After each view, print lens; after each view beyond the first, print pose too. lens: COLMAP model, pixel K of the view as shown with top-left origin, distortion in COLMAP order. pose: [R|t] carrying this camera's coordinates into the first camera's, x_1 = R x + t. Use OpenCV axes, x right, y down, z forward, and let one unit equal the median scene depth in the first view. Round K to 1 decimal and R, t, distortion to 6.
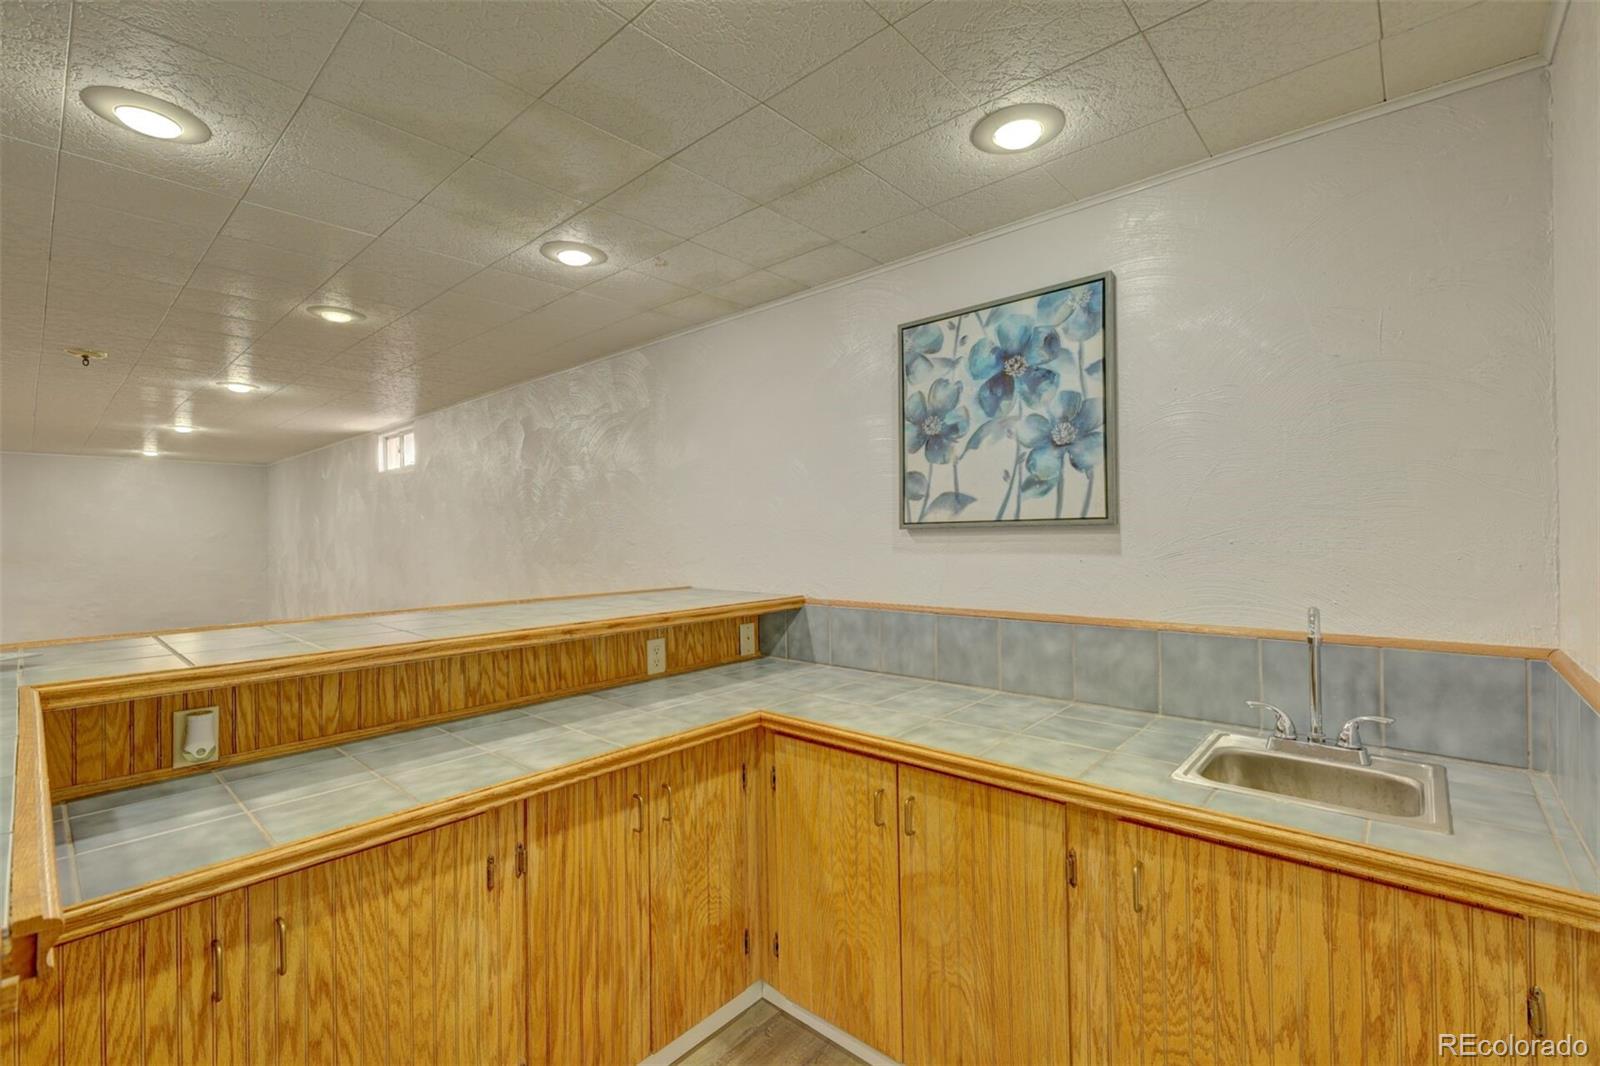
lens RADIAL K [[688.6, 0, 796.4], [0, 688.6, 525.2], [0, 0, 1]] dist [0.001368, -0.000333]
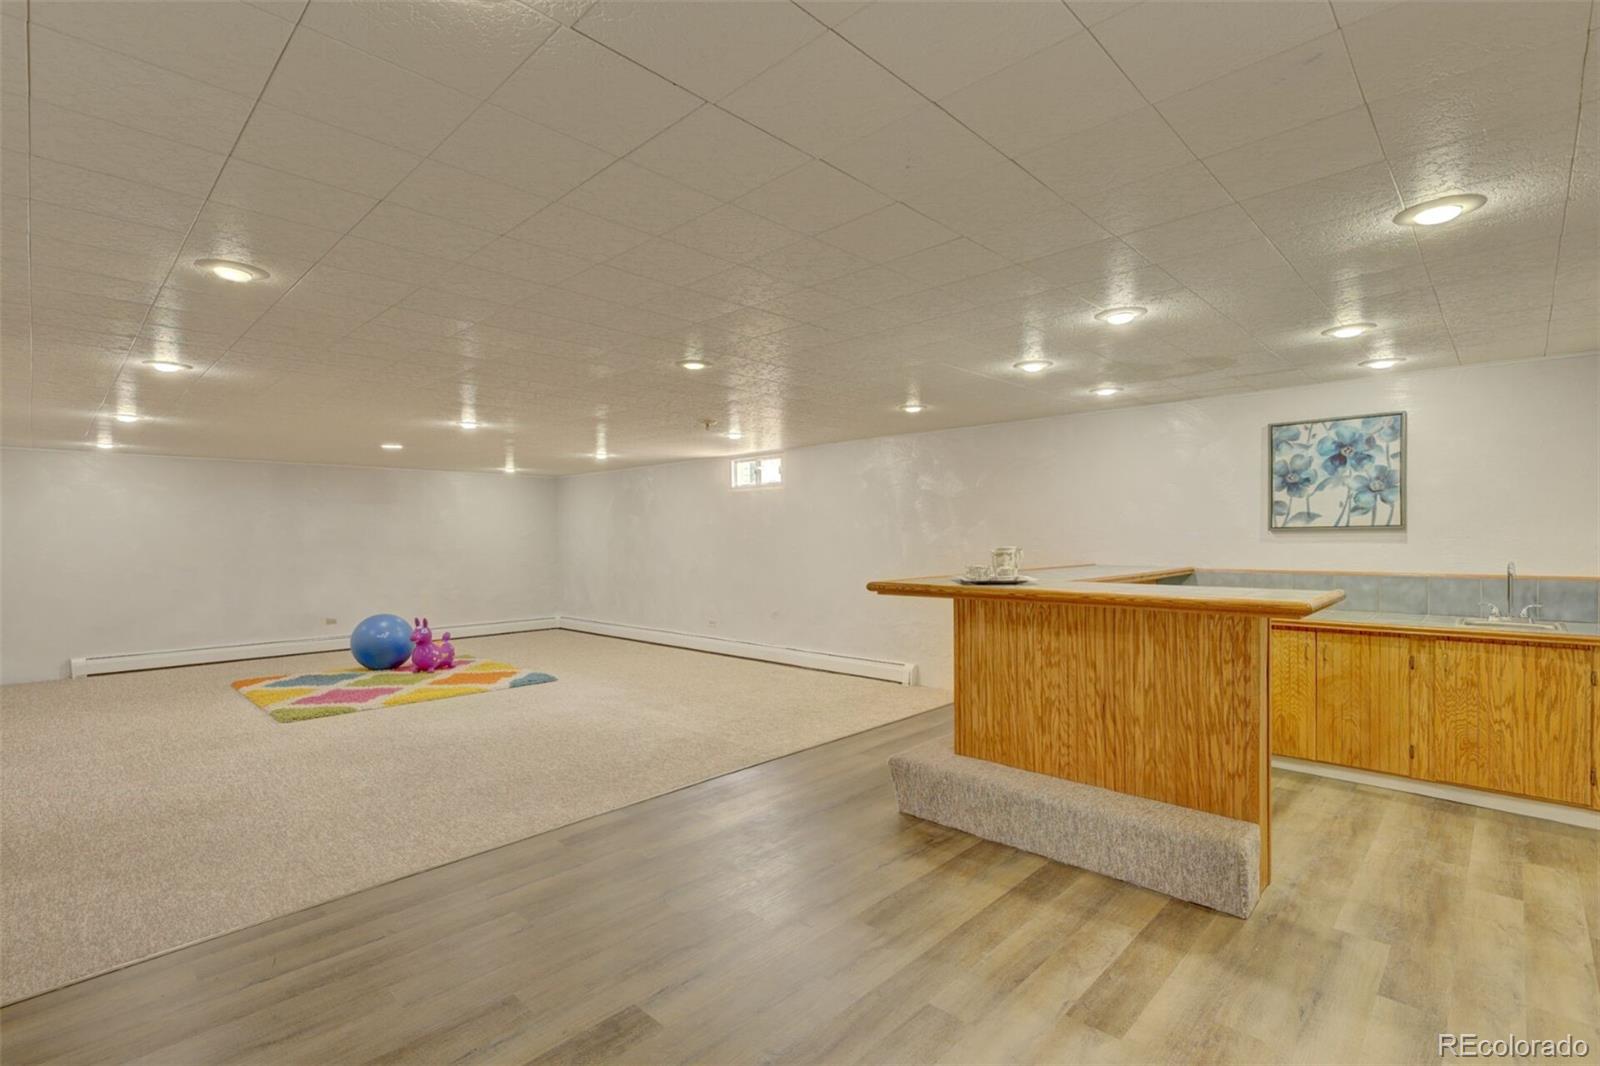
lens RADIAL K [[719.8, 0, 803.0], [0, 719.8, 540.1], [0, 0, 1]] dist [-0.005670, 0.000495]
pose [[0.998548, 0.004056, -0.053709, -1.239882], [-0.003030, 0.999812, 0.019163, -0.002616], [0.053777, -0.018973, 0.998373, -1.281294]]
